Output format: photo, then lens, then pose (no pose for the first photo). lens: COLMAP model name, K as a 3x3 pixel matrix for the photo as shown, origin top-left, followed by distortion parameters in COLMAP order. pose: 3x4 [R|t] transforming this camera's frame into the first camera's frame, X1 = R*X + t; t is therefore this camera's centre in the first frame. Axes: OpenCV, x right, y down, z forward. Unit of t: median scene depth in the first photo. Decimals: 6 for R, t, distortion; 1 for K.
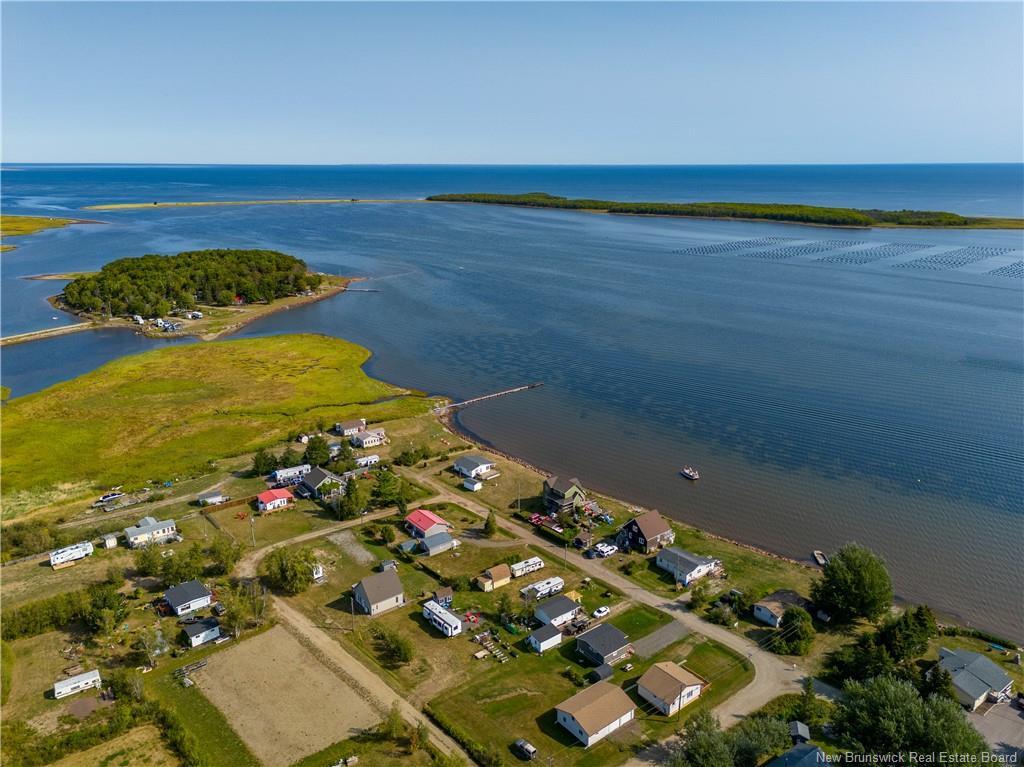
lens RADIAL K [[748.5, 0, 512.0], [0, 748.5, 383.5], [0, 0, 1]] dist [0.136883, -0.223223]
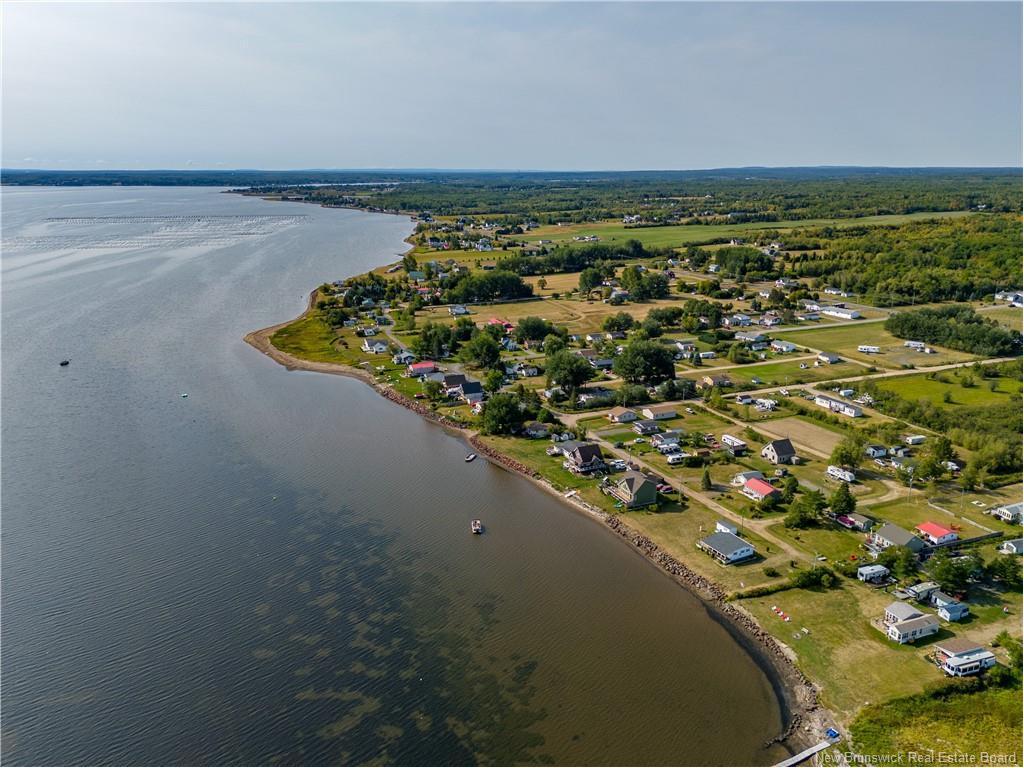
lens RADIAL K [[755.3, 0, 512.3], [0, 755.3, 389.3], [0, 0, 1]] dist [0.064439, -0.050517]
pose [[-0.965933, -0.072197, 0.248518, -0.016167], [0.073170, 0.844927, 0.529853, -0.505365], [-0.248234, 0.529986, -0.810860, 1.645594]]
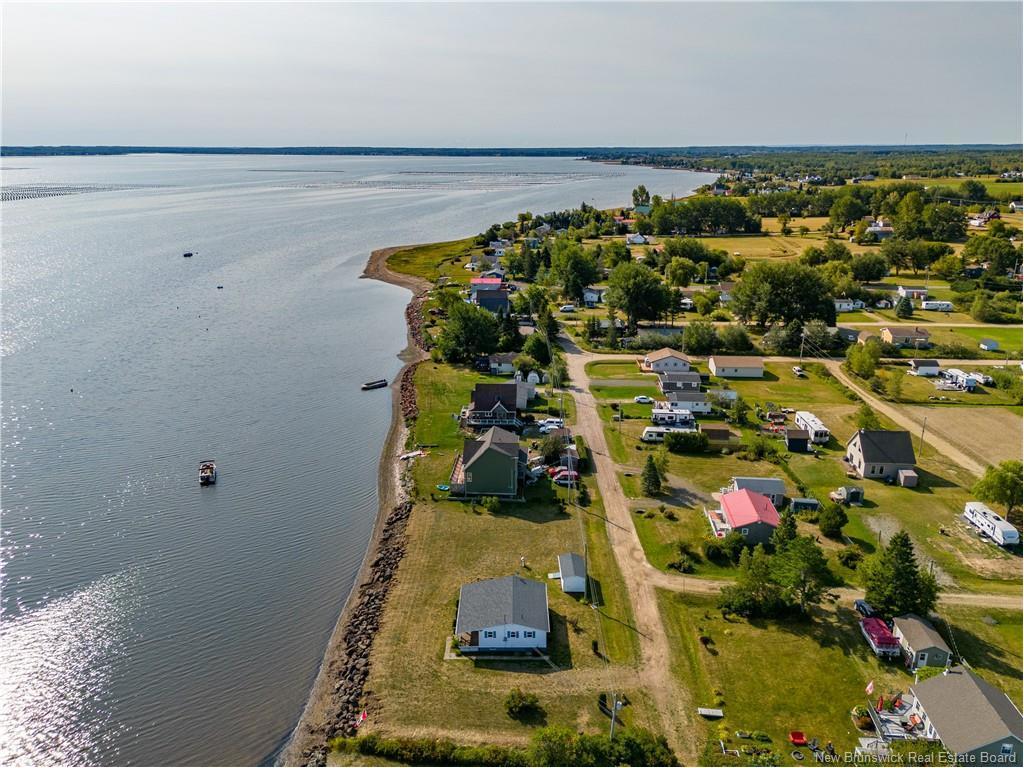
lens RADIAL K [[755.3, 0, 512.3], [0, 755.3, 389.3], [0, 0, 1]] dist [0.064439, -0.050517]
pose [[-0.744728, -0.203267, 0.635660, -0.260728], [0.188430, 0.849687, 0.492469, -0.159221], [-0.640214, 0.486532, -0.594484, 1.152715]]
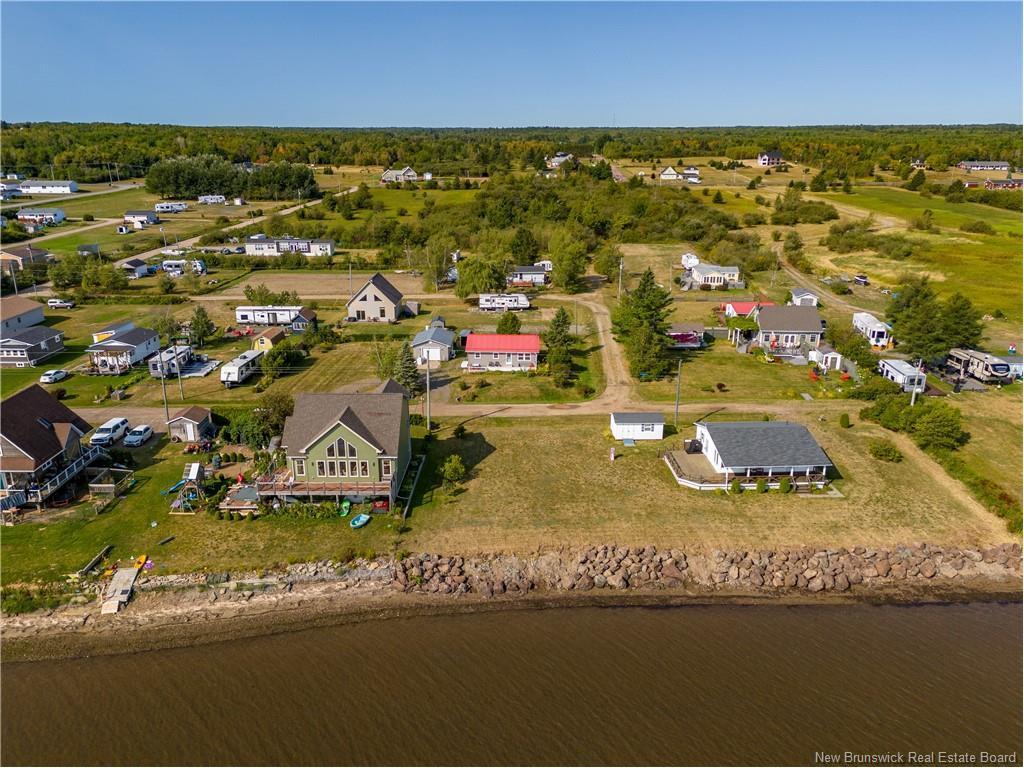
lens RADIAL K [[761.9, 0, 512.3], [0, 761.9, 387.8], [0, 0, 1]] dist [0.072478, -0.062039]
pose [[-0.633832, 0.244767, -0.733721, 0.227916], [-0.219063, 0.852960, 0.473784, -0.034852], [0.741801, 0.461030, -0.487014, 1.057060]]
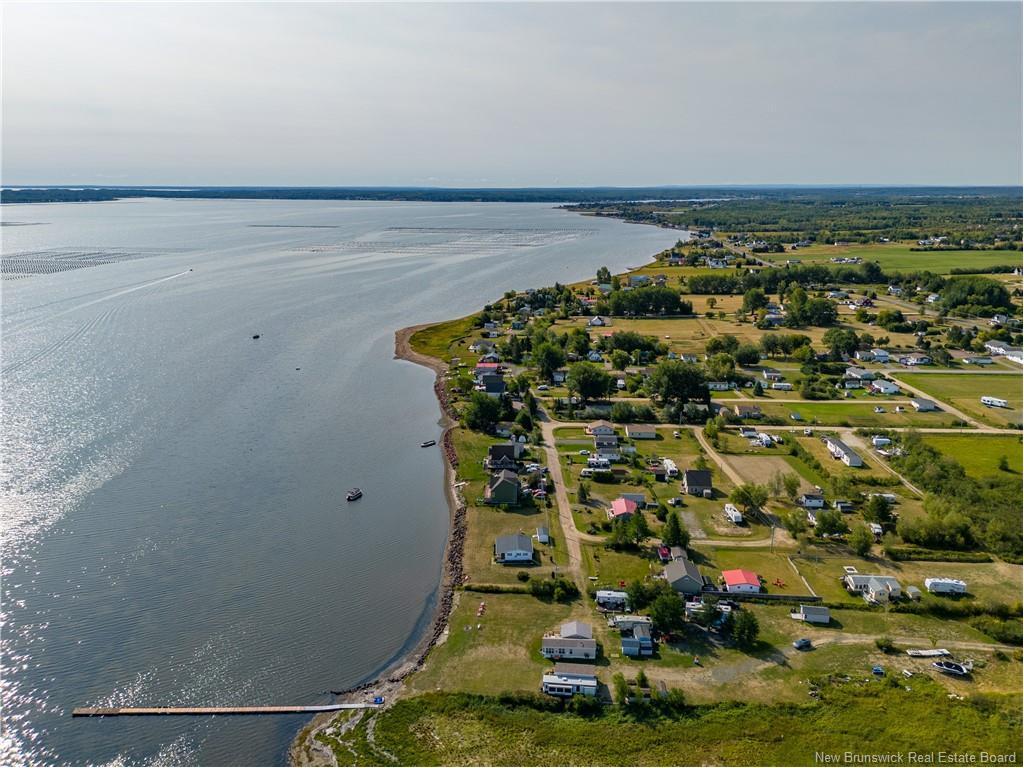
lens RADIAL K [[752.3, 0, 512.0], [0, 752.3, 384.0], [0, 0, 1]] dist [0.084003, -0.078127]
pose [[-0.761699, -0.166534, 0.626164, -0.565024], [0.181168, 0.873118, 0.452596, -0.455169], [-0.622087, 0.458183, -0.634883, 1.463525]]
